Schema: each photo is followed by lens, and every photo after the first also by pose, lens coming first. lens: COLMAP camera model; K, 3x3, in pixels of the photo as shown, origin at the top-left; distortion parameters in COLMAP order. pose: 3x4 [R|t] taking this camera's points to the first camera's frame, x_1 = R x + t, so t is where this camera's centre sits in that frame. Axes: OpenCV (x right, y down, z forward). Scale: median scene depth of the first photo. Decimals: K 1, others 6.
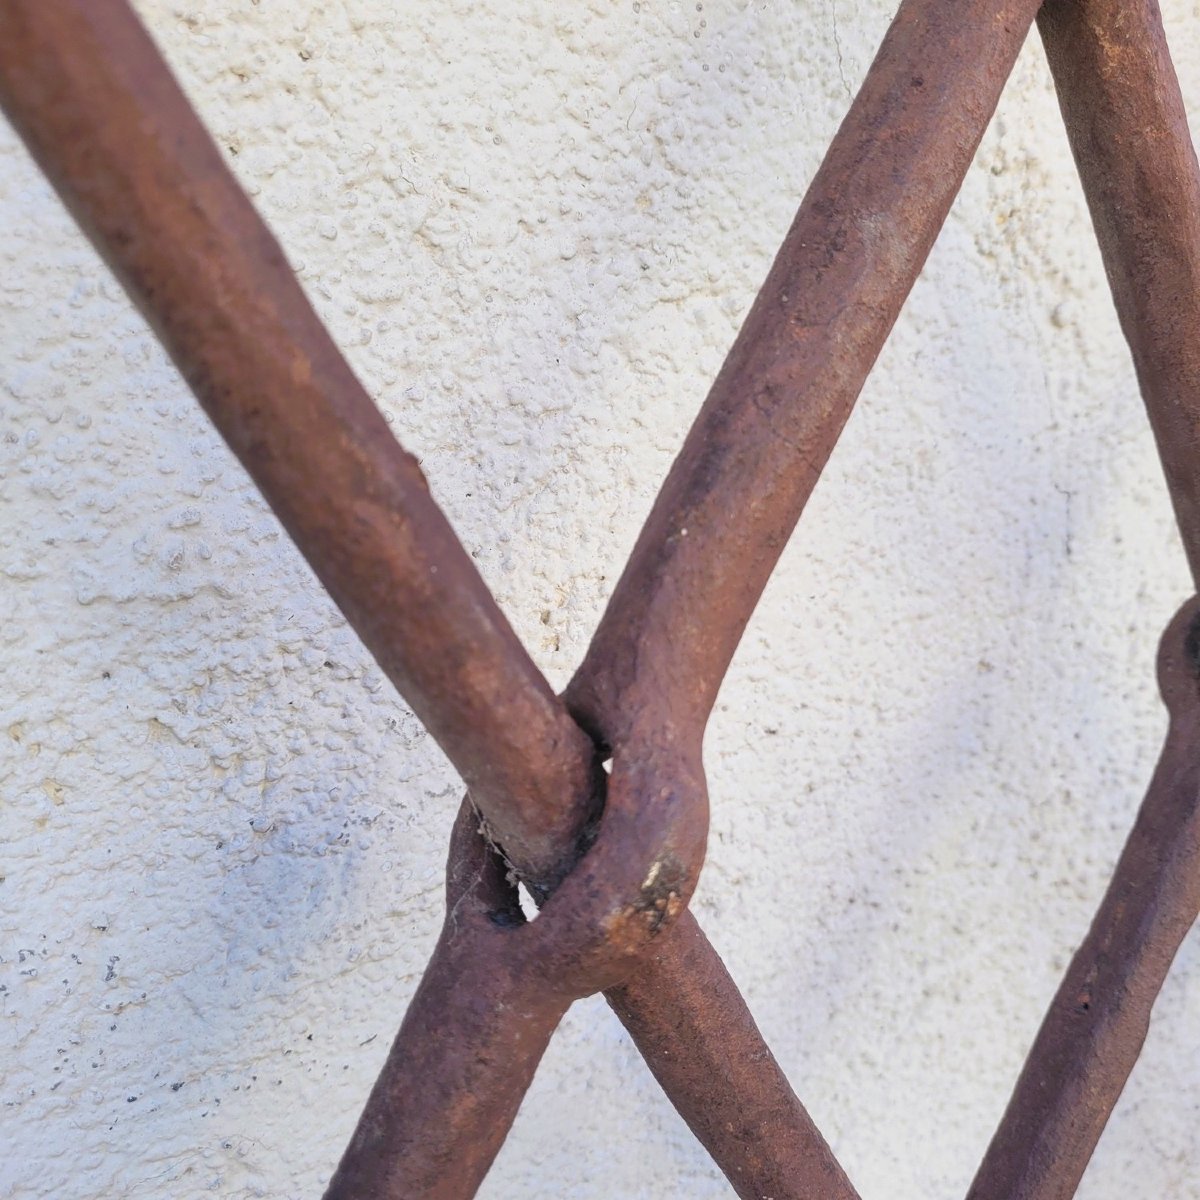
lens RADIAL K [[1220.8, 0, 597.8], [0, 1220.8, 598.5], [0, 0, 1]] dist [-0.027535, 0.000000]
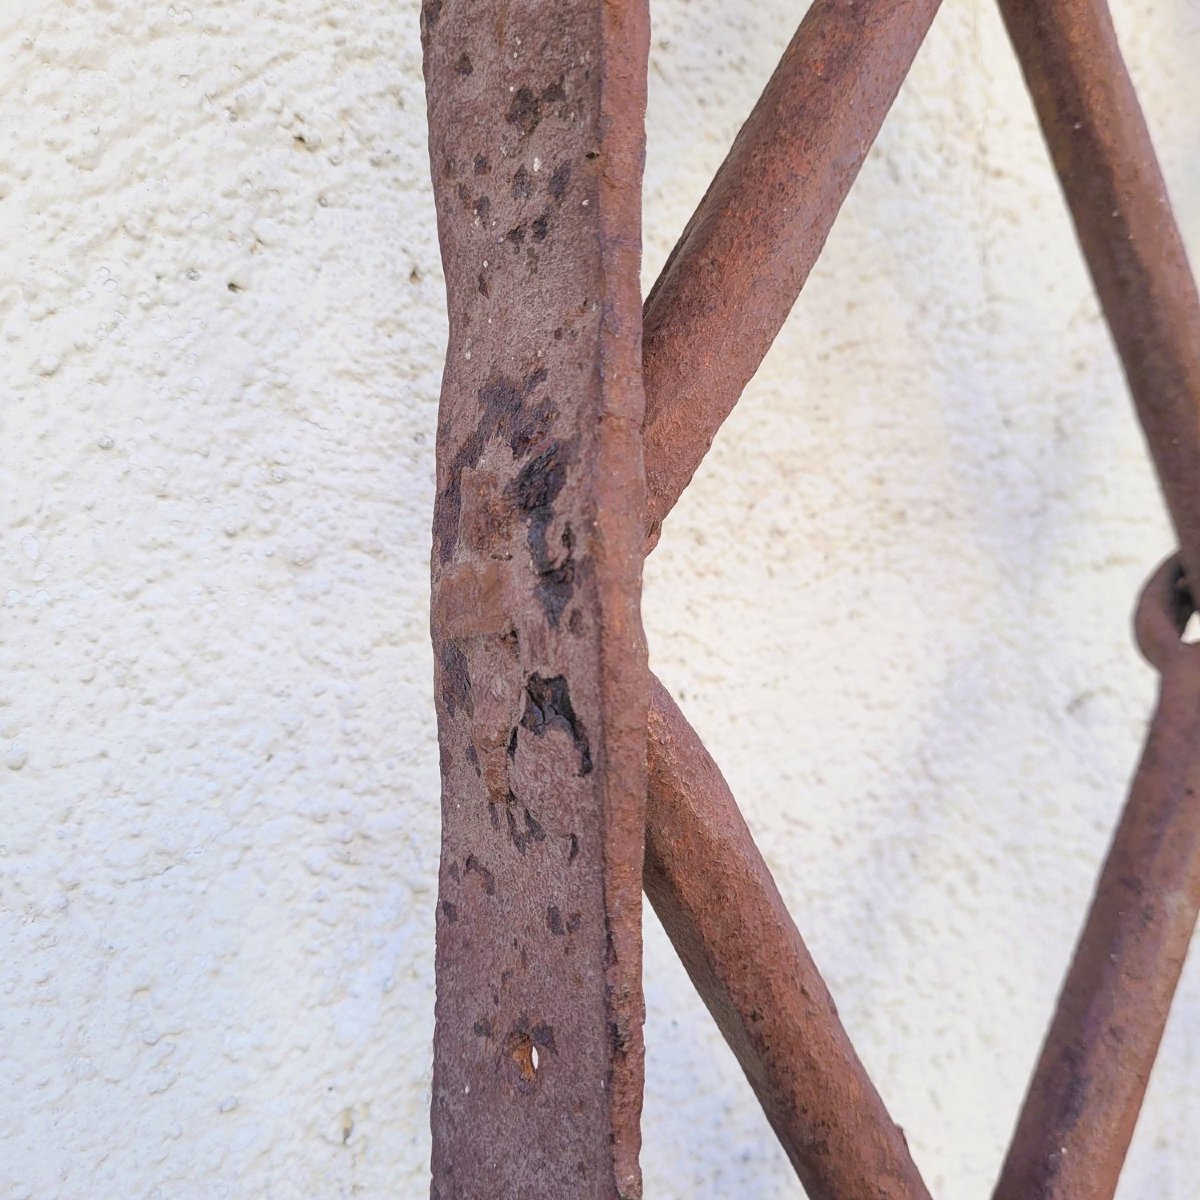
lens RADIAL K [[1220.8, 0, 603.0], [0, 1220.8, 599.9], [0, 0, 1]] dist [-0.027535, 0.000000]
pose [[0.998658, -0.014674, 0.049674, -0.465239], [0.026682, 0.967736, -0.250549, -0.306588], [-0.044394, 0.251538, 0.966829, -0.358032]]
